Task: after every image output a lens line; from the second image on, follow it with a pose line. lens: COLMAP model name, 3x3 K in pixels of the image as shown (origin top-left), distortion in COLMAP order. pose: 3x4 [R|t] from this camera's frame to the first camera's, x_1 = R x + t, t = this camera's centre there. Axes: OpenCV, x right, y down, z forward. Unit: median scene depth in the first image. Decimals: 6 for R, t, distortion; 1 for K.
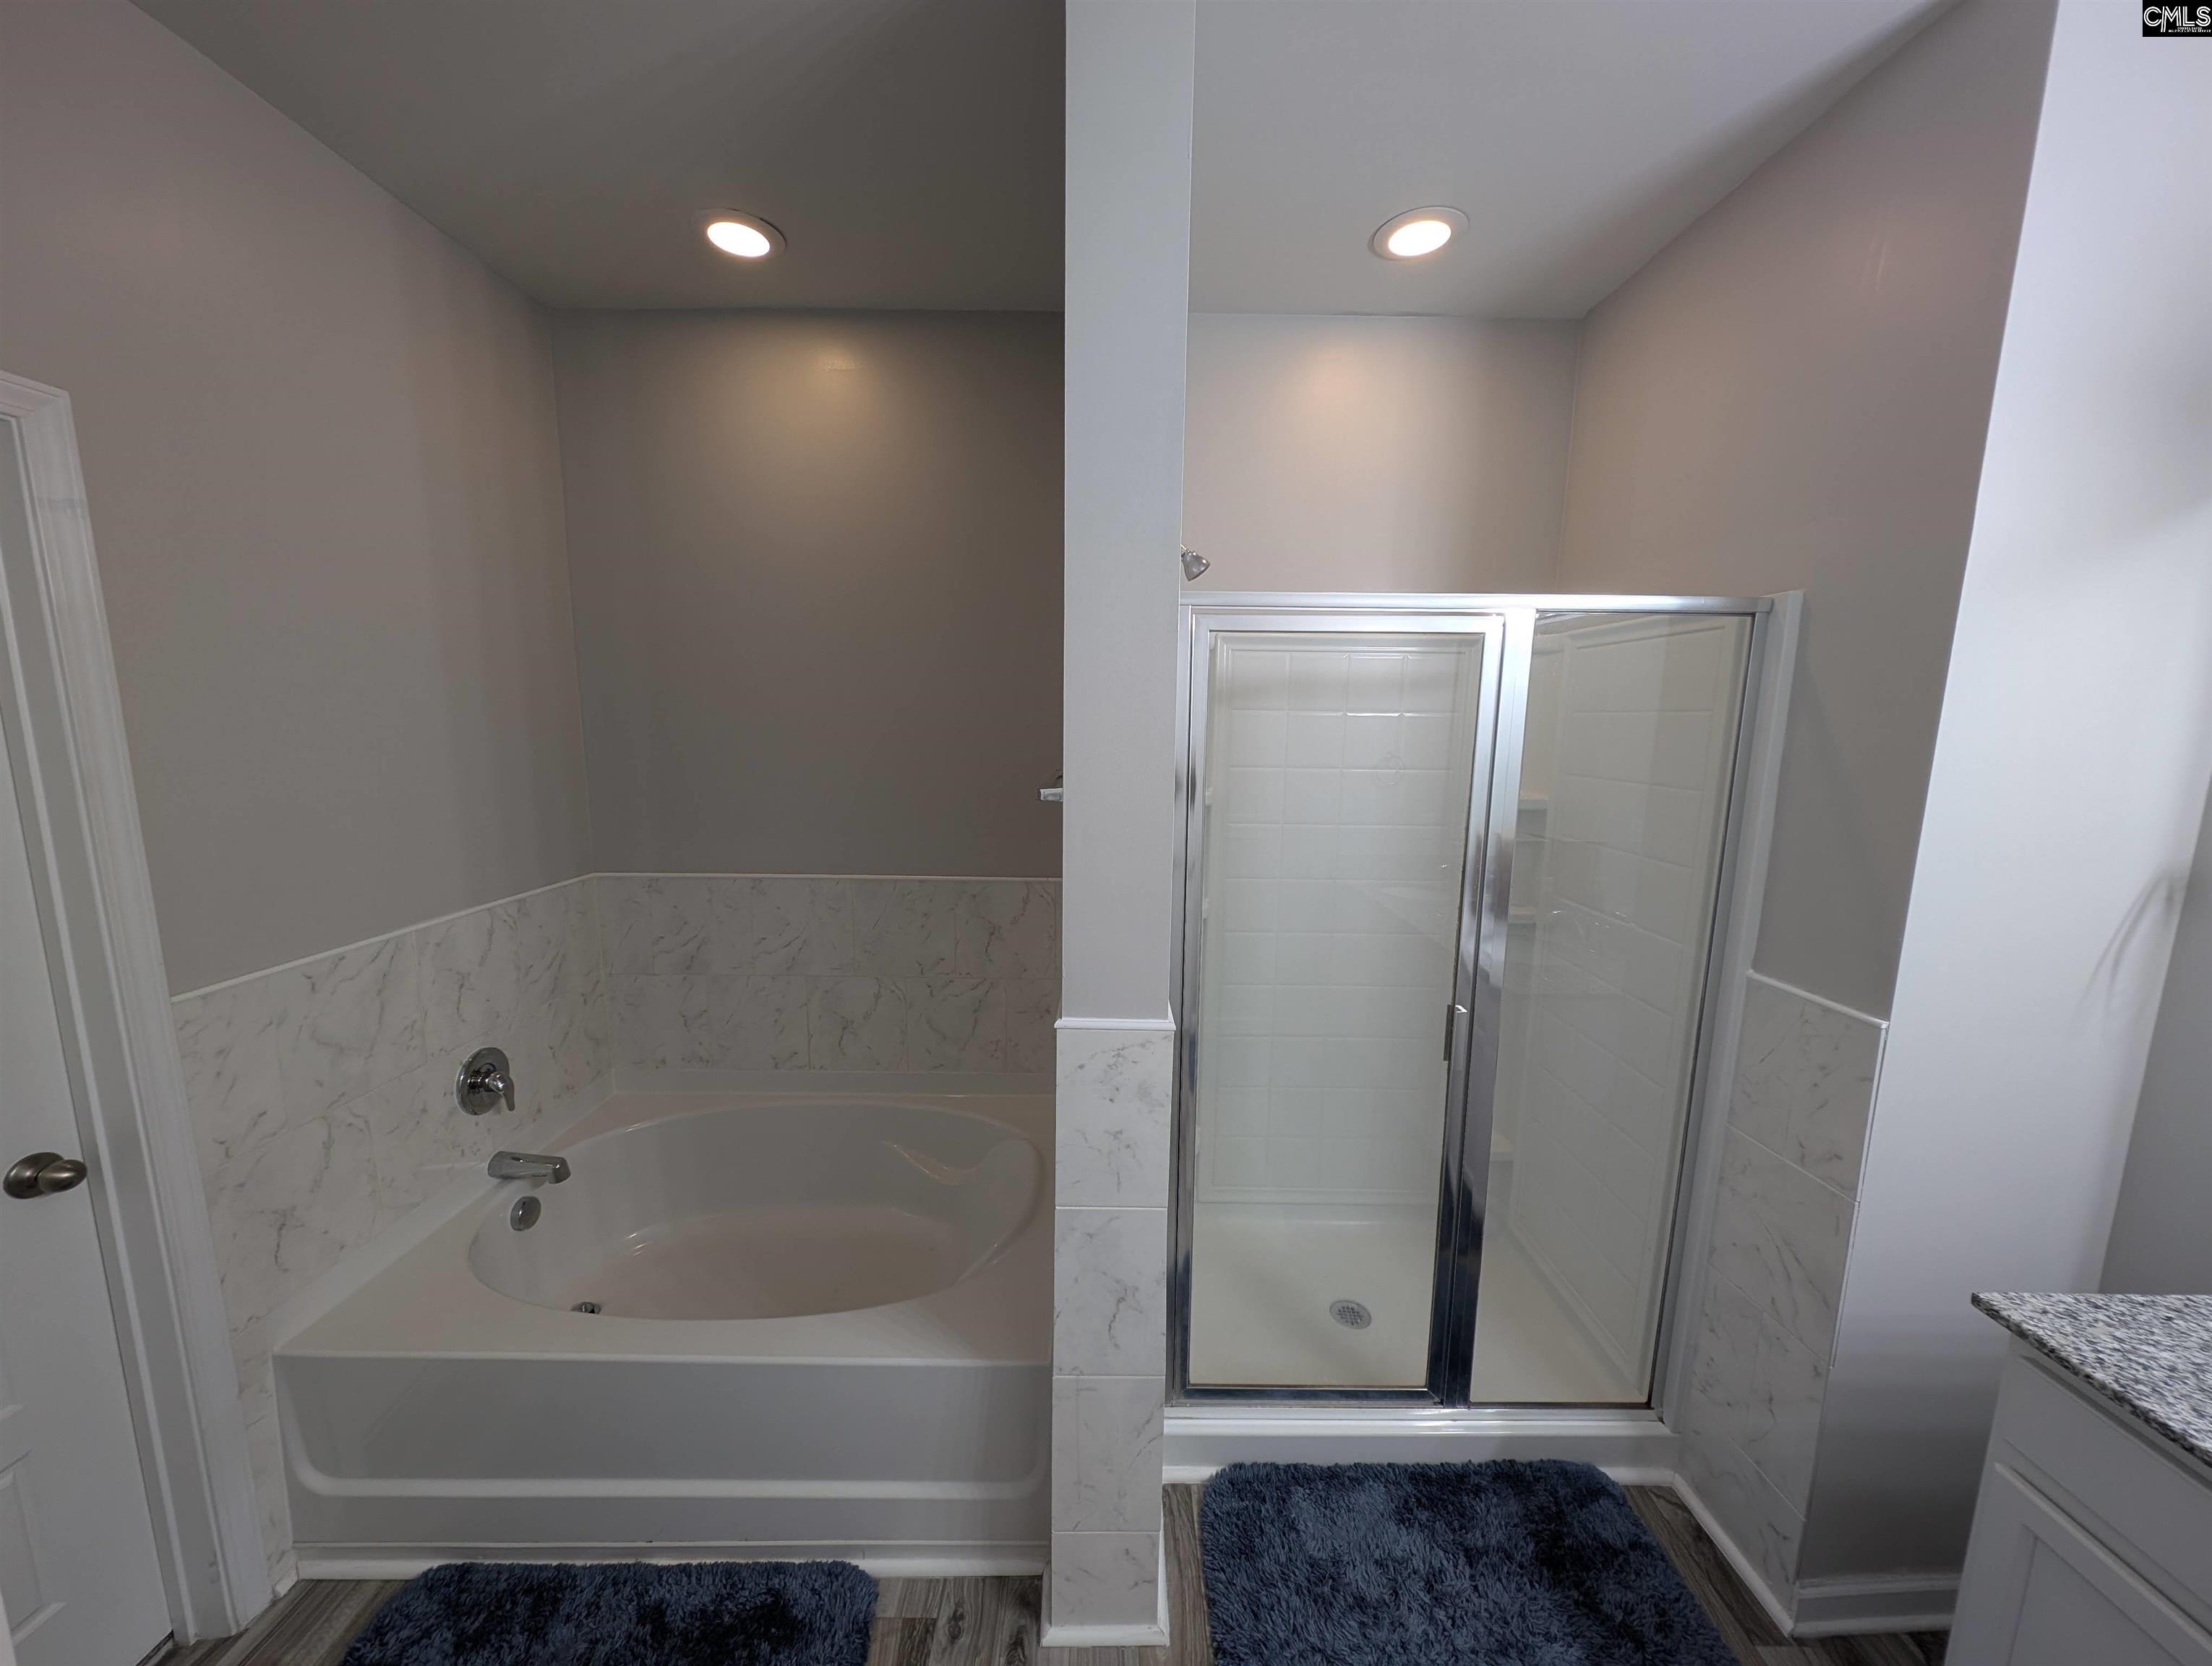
lens RADIAL K [[782.5, 0, 1110.2], [0, 782.5, 836.8], [0, 0, 1]] dist [-0.001914, -0.000058]
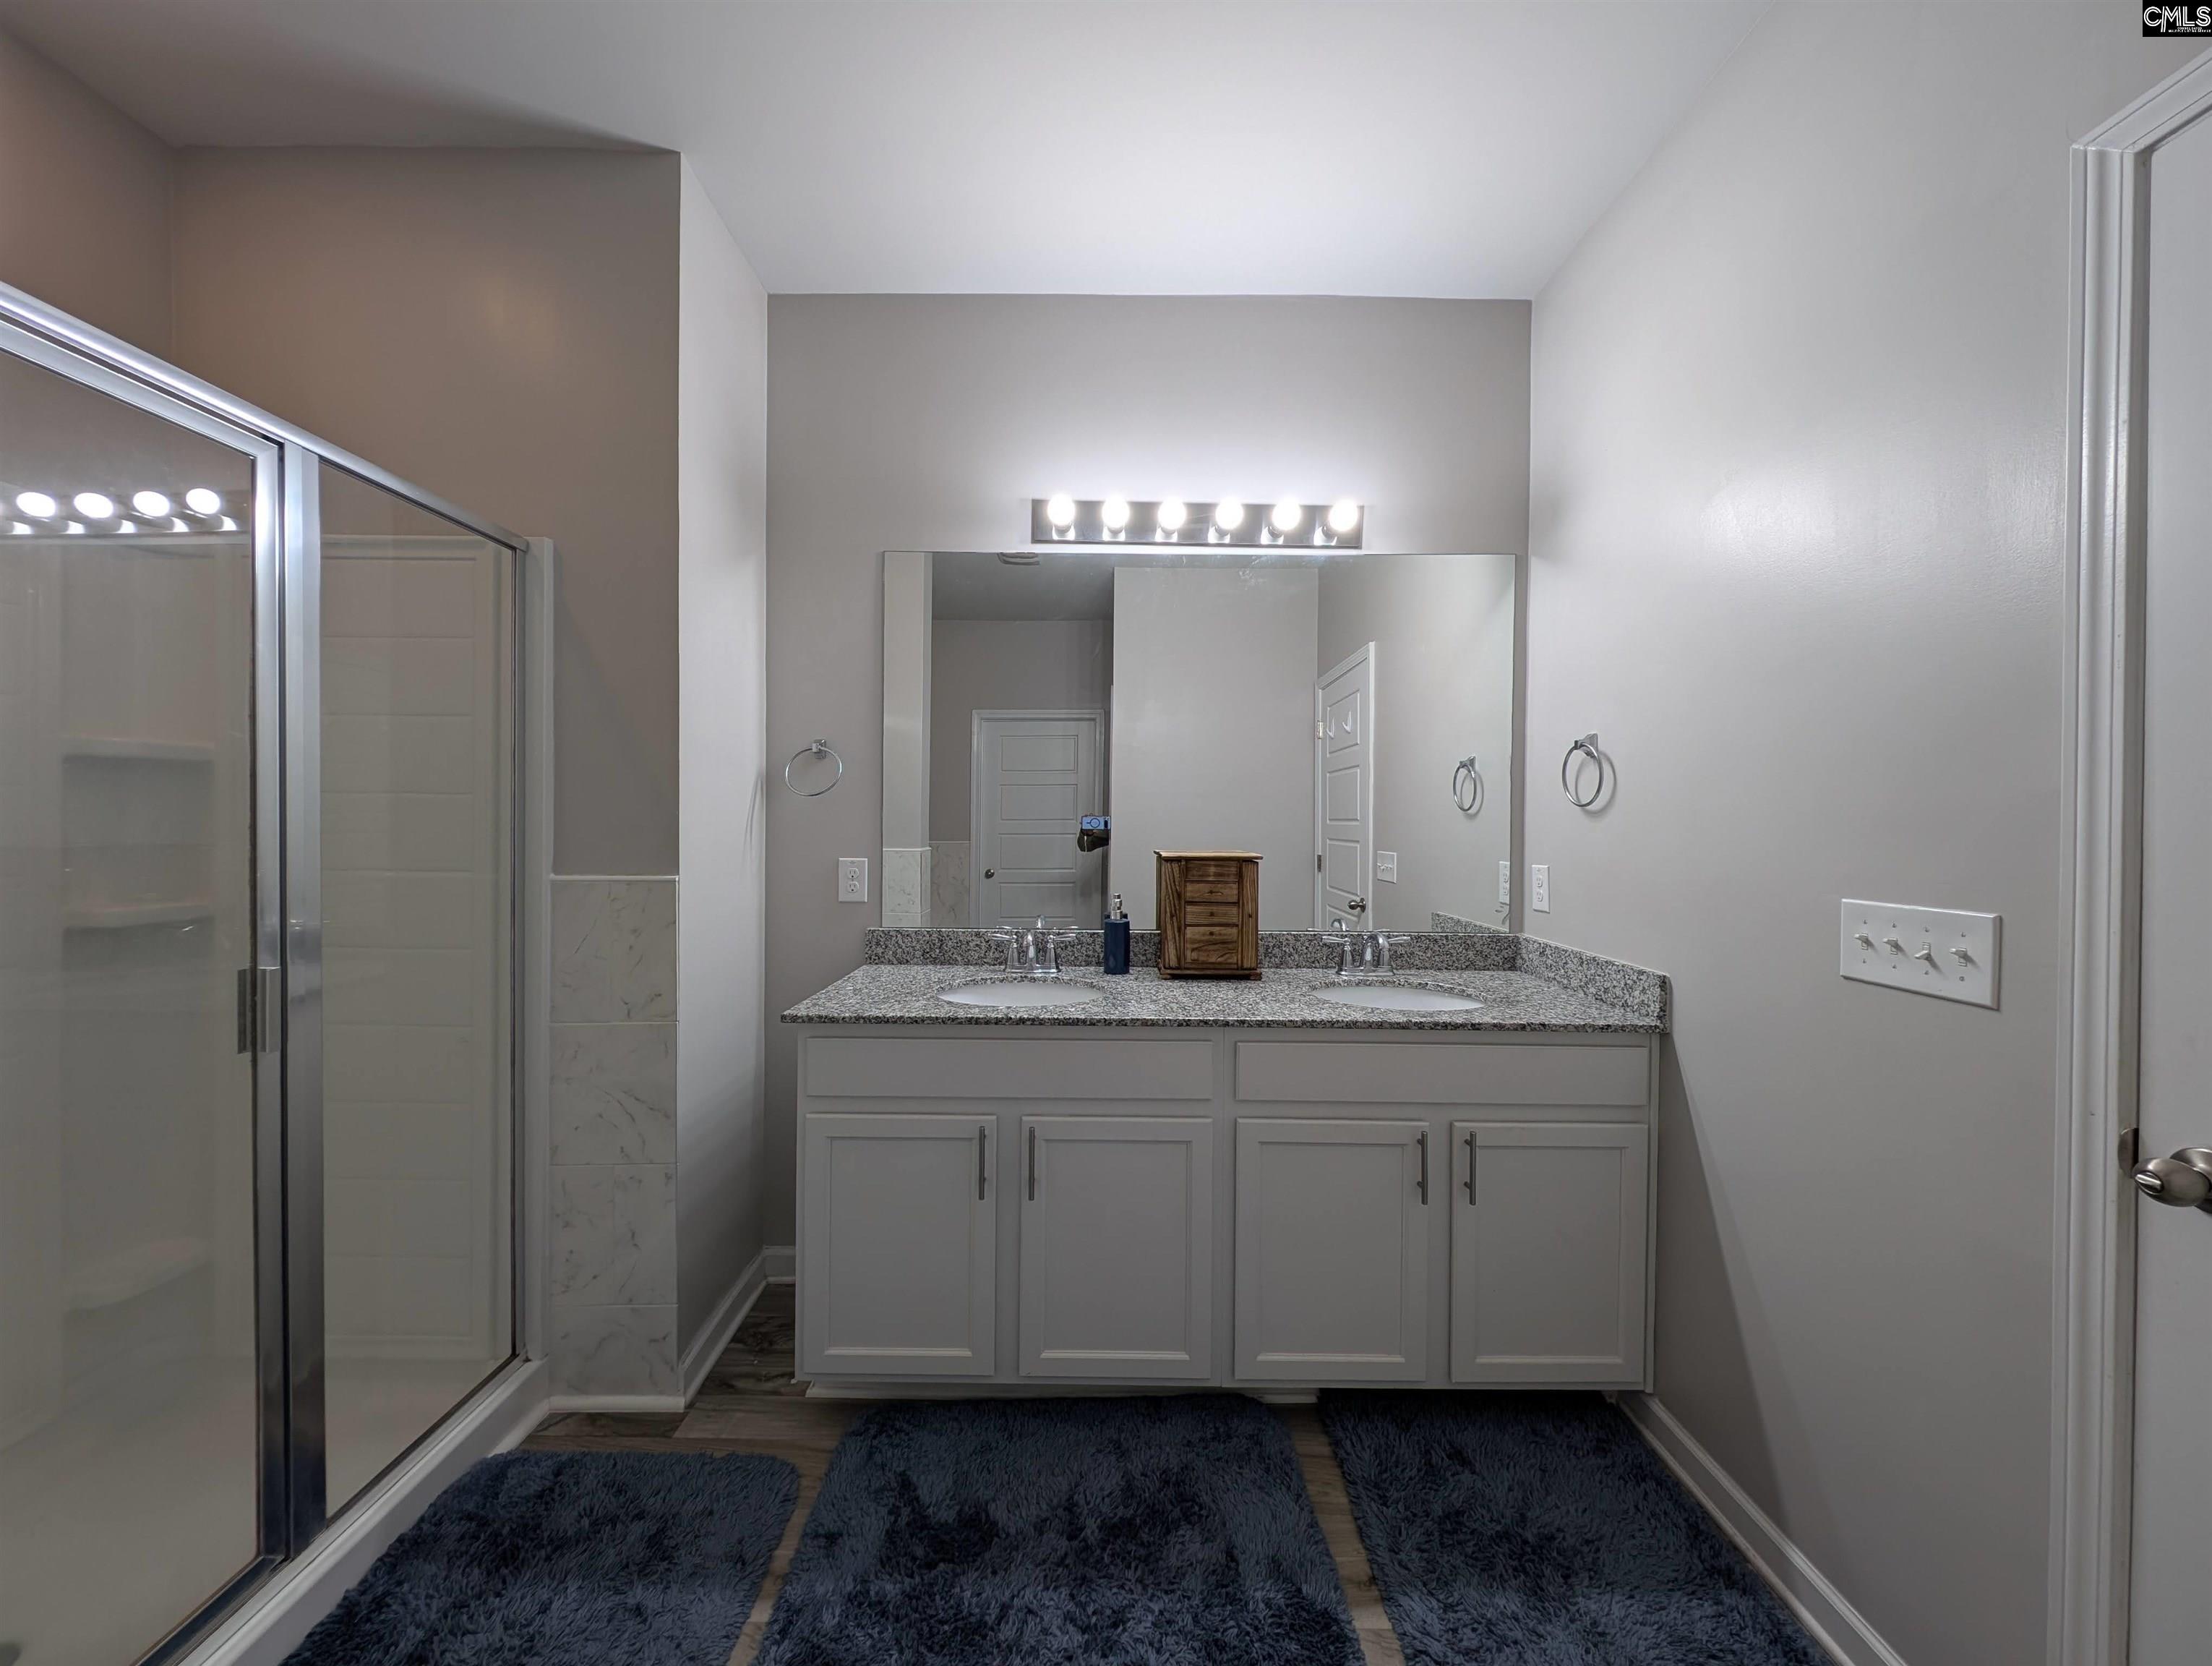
lens RADIAL K [[780.4, 0, 1106.0], [0, 780.4, 833.0], [0, 0, 1]] dist [0.001105, -0.000202]
pose [[0.001537, -0.025195, 0.999681, -0.278638], [0.138074, 0.990113, 0.024741, 0.193018], [-0.990421, 0.137992, 0.005001, 0.213086]]
